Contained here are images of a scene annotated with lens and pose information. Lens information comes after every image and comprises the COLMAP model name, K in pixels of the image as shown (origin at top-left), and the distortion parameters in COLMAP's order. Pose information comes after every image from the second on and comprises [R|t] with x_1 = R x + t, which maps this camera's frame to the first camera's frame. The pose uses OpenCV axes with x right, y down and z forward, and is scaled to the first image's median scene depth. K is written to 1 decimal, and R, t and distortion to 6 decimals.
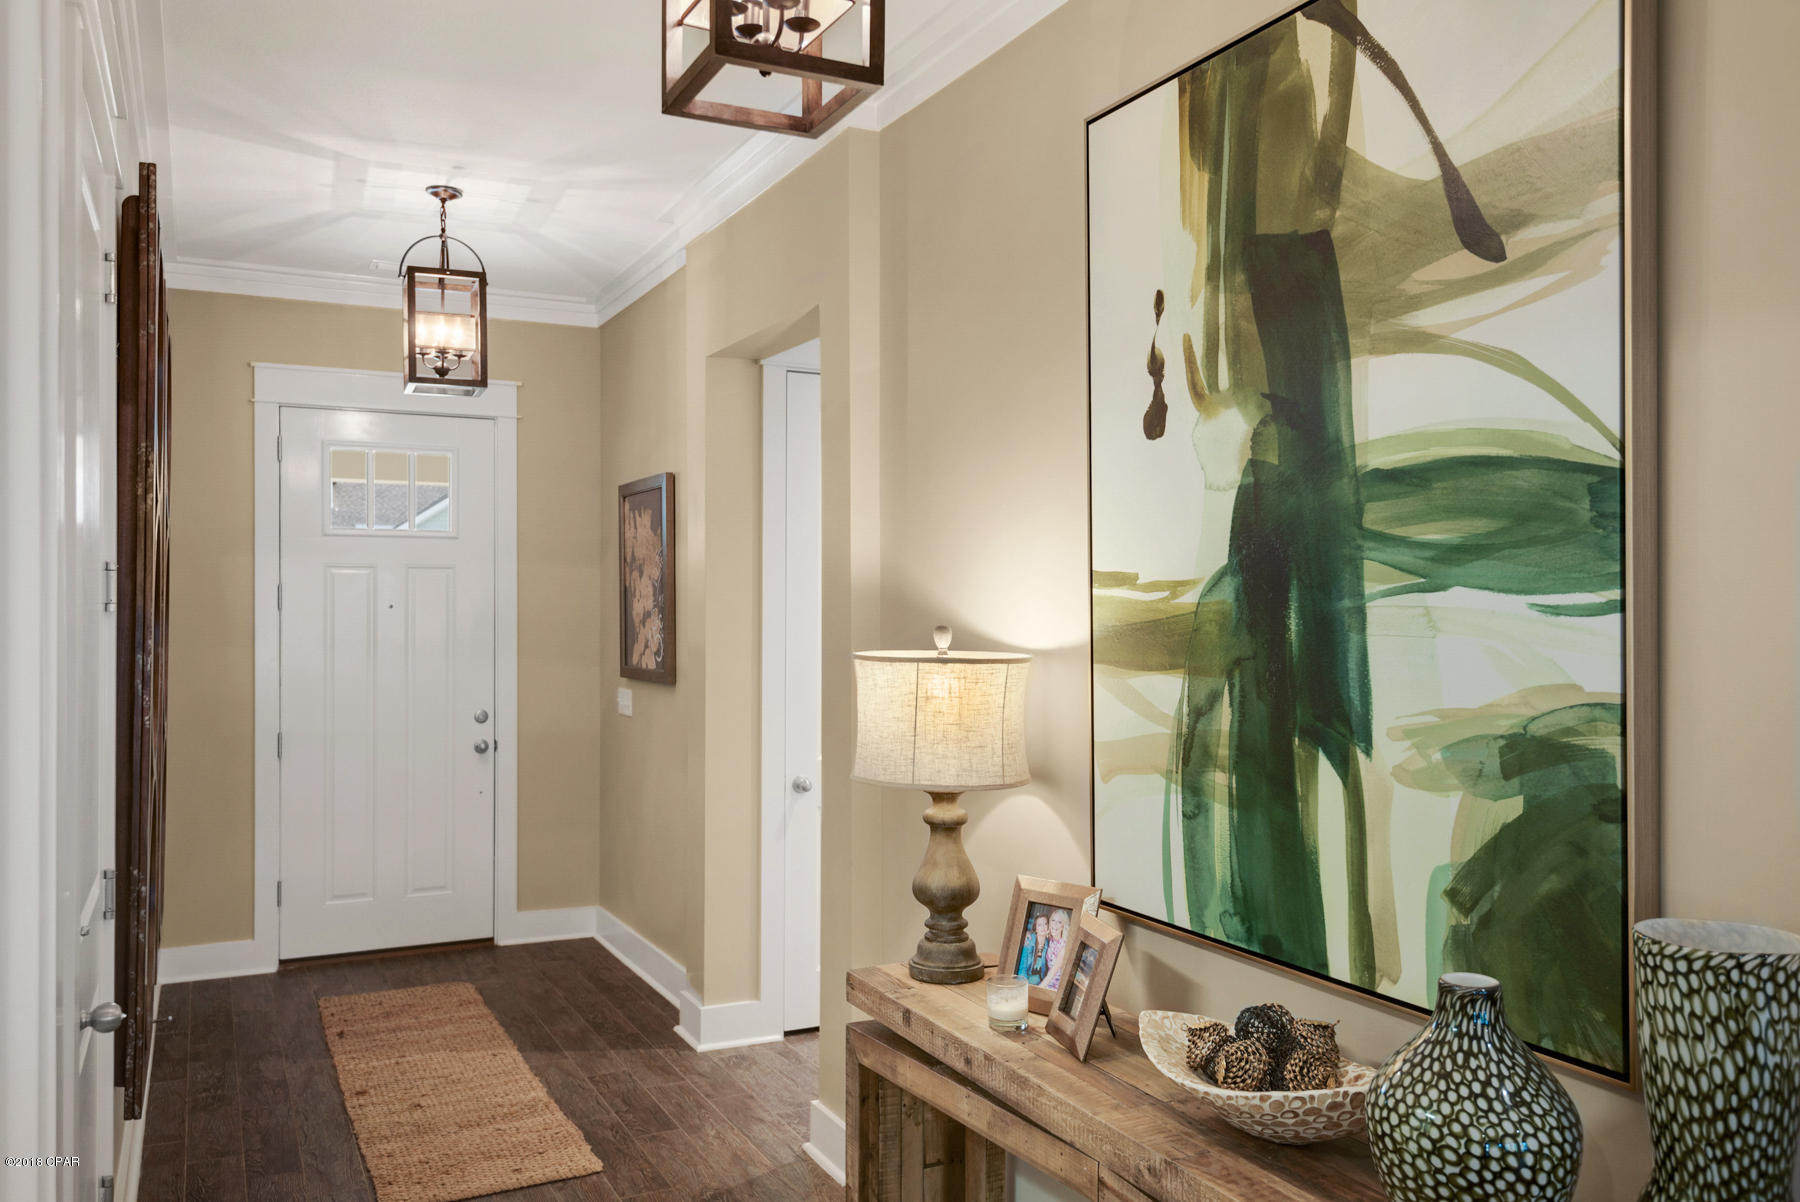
lens RADIAL K [[1365.2, 0, 900.0], [0, 1365.2, 601.0], [0, 0, 1]] dist [0.000416, 0.000080]
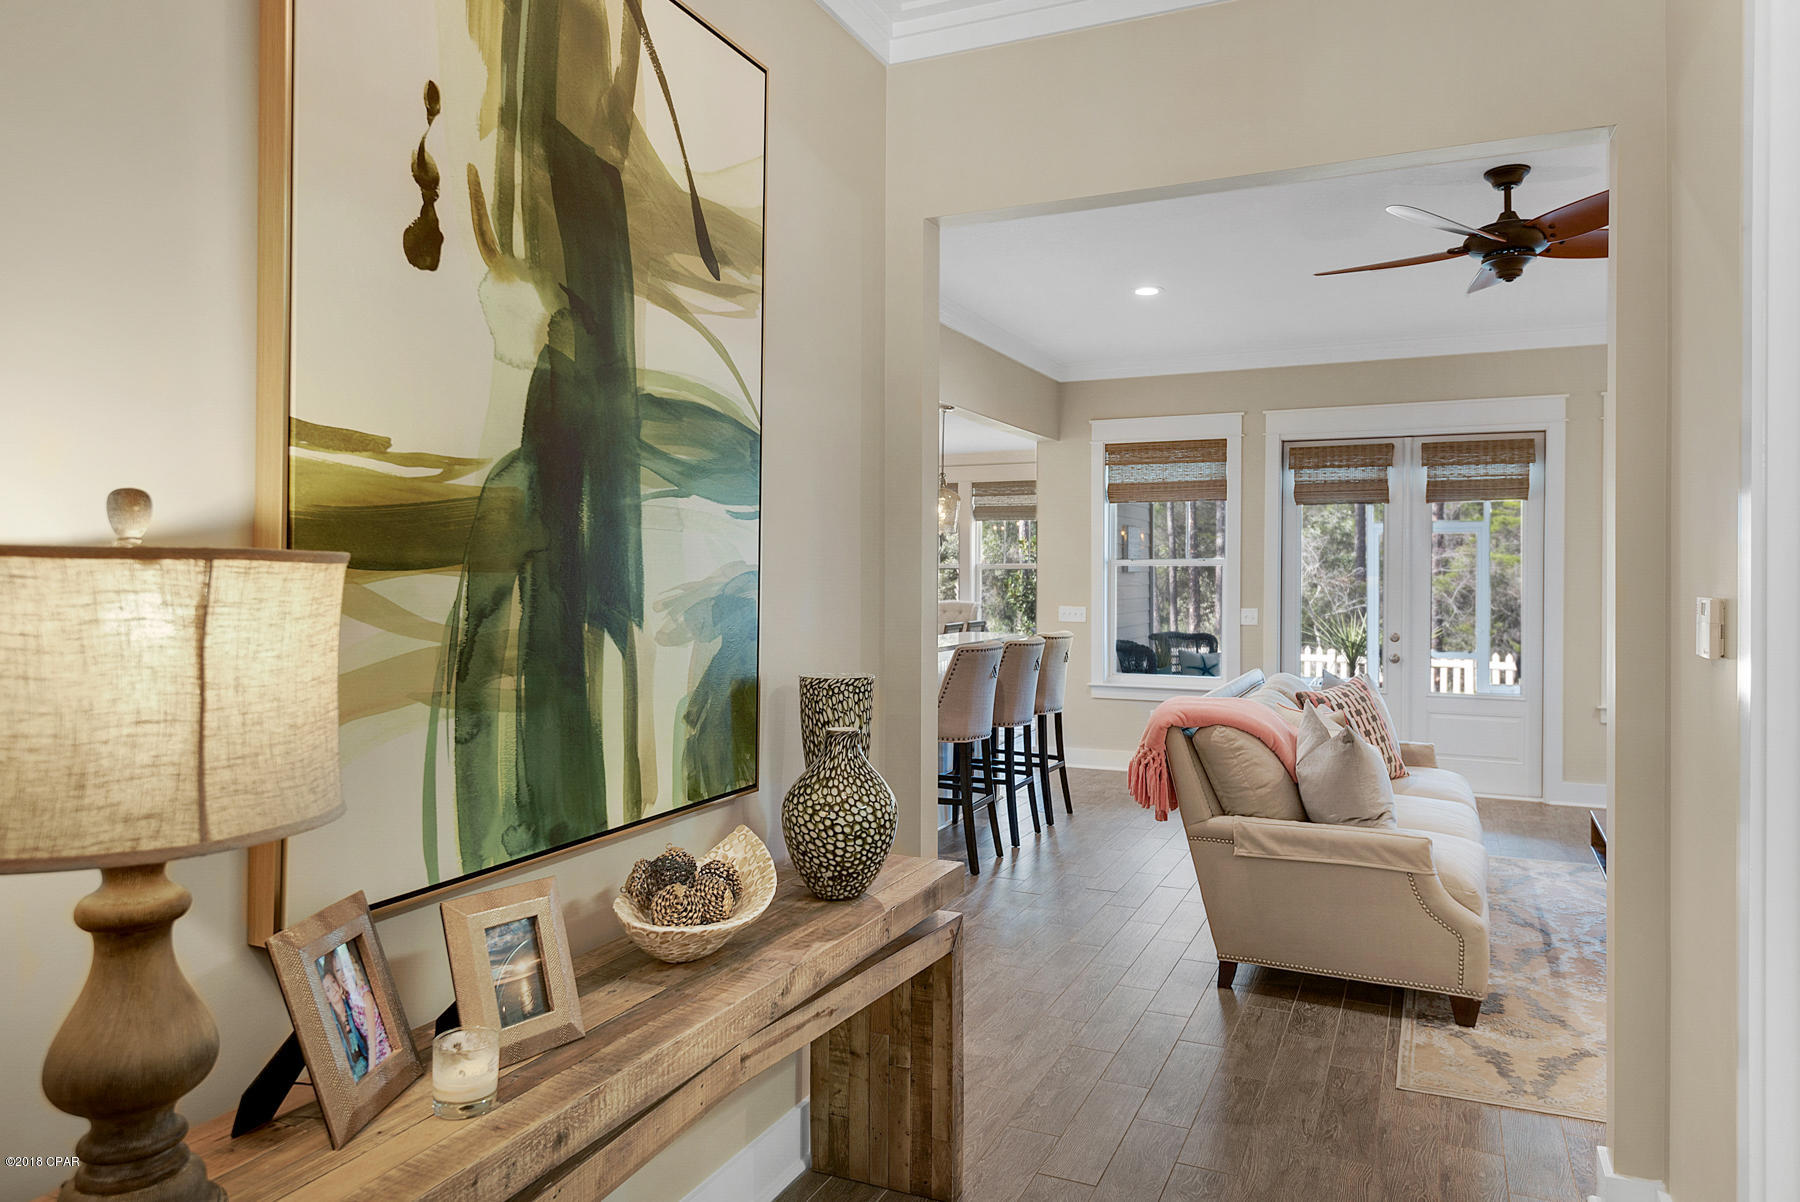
lens RADIAL K [[1163.0, 0, 895.2], [0, 1163.0, 571.1], [0, 0, 1]] dist [0.015614, -0.004420]
pose [[-0.623397, -0.003755, 0.781897, -0.541650], [-0.006976, 0.999975, -0.000760, 0.055391], [-0.781875, -0.005928, -0.623407, 1.309704]]
